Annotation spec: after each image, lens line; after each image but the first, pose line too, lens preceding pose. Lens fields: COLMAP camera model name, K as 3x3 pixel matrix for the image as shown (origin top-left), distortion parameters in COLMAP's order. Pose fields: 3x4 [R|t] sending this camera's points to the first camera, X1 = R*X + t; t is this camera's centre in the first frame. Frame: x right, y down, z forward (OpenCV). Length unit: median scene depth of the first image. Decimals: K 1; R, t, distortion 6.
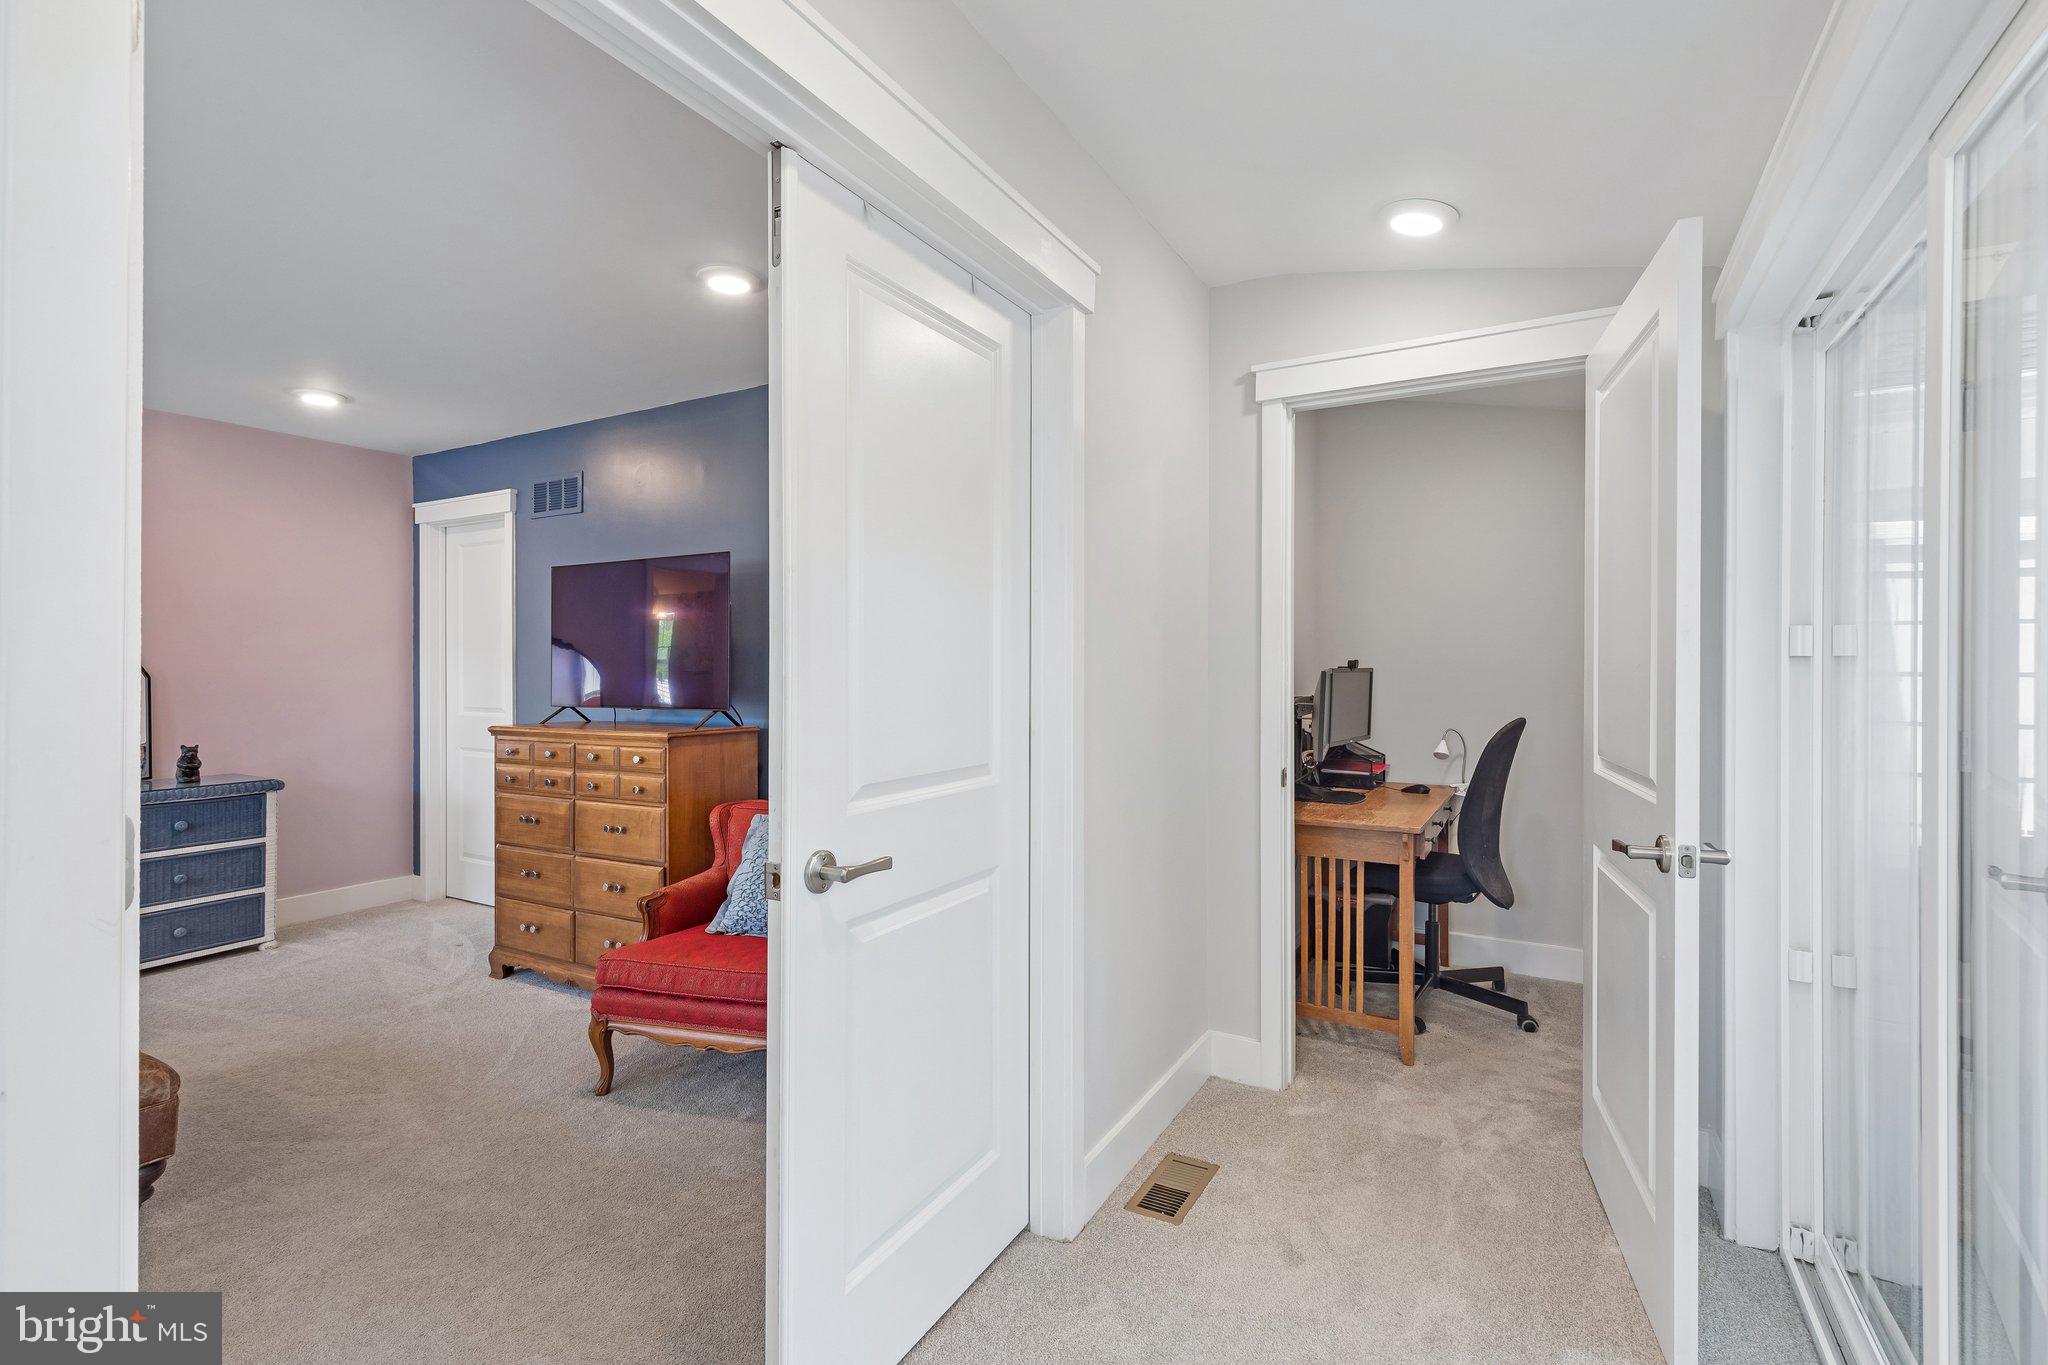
lens RADIAL K [[920.5, 0, 1025.4], [0, 920.5, 672.1], [0, 0, 1]] dist [0.003262, -0.000856]
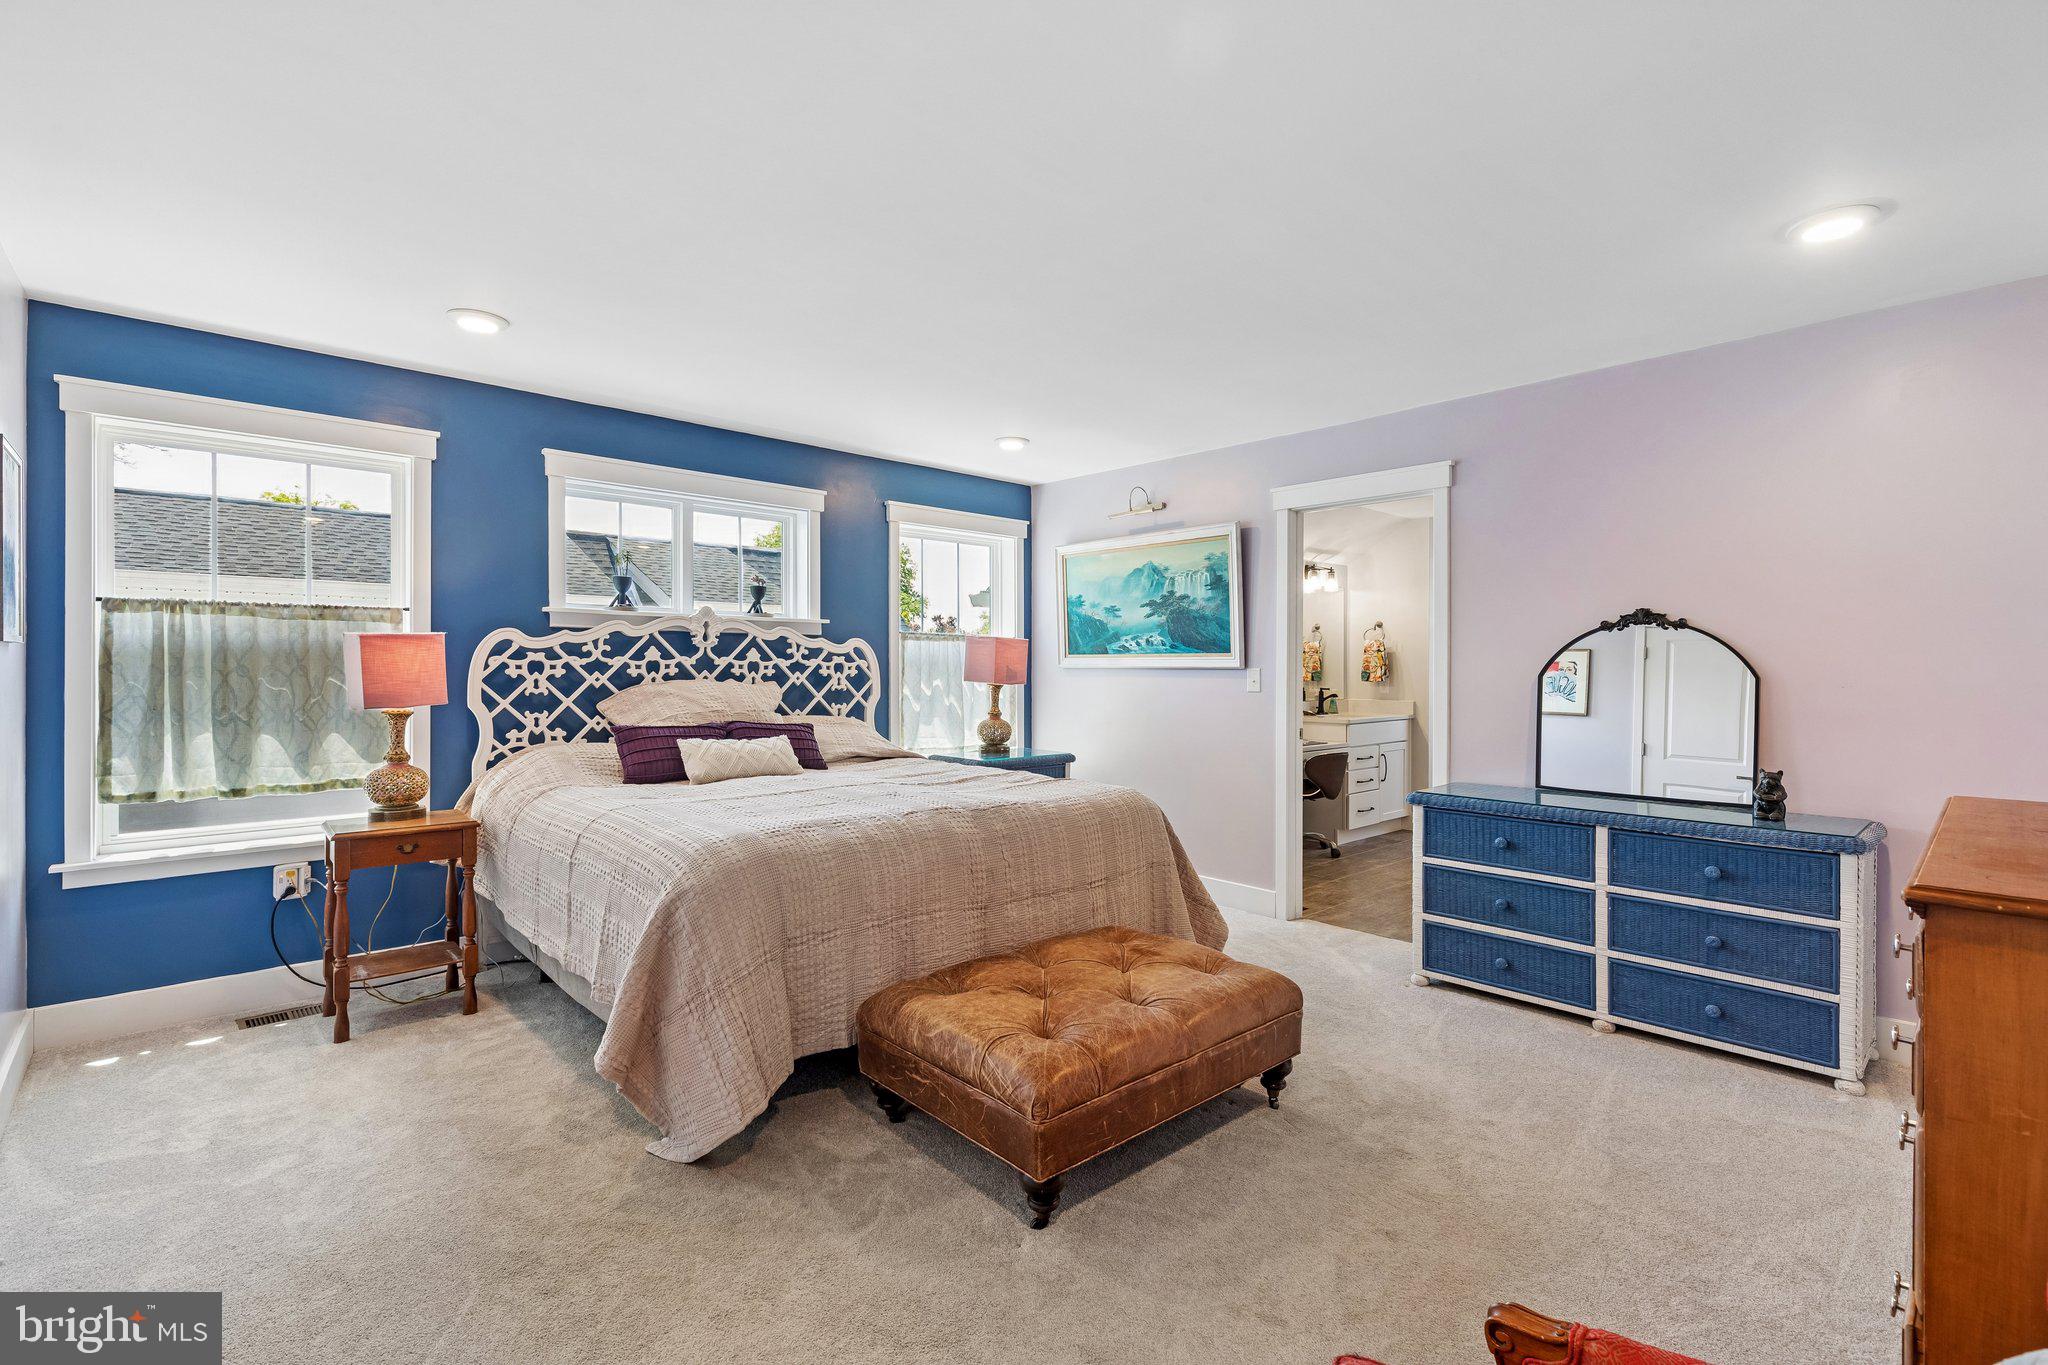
lens RADIAL K [[920.5, 0, 1022.5], [0, 920.5, 679.2], [0, 0, 1]] dist [0.003262, -0.000856]
pose [[-0.305618, 0.013141, -0.952063, -0.016949], [-0.008358, 0.999829, 0.016483, -0.000654], [0.952117, 0.012995, -0.305456, 0.643772]]
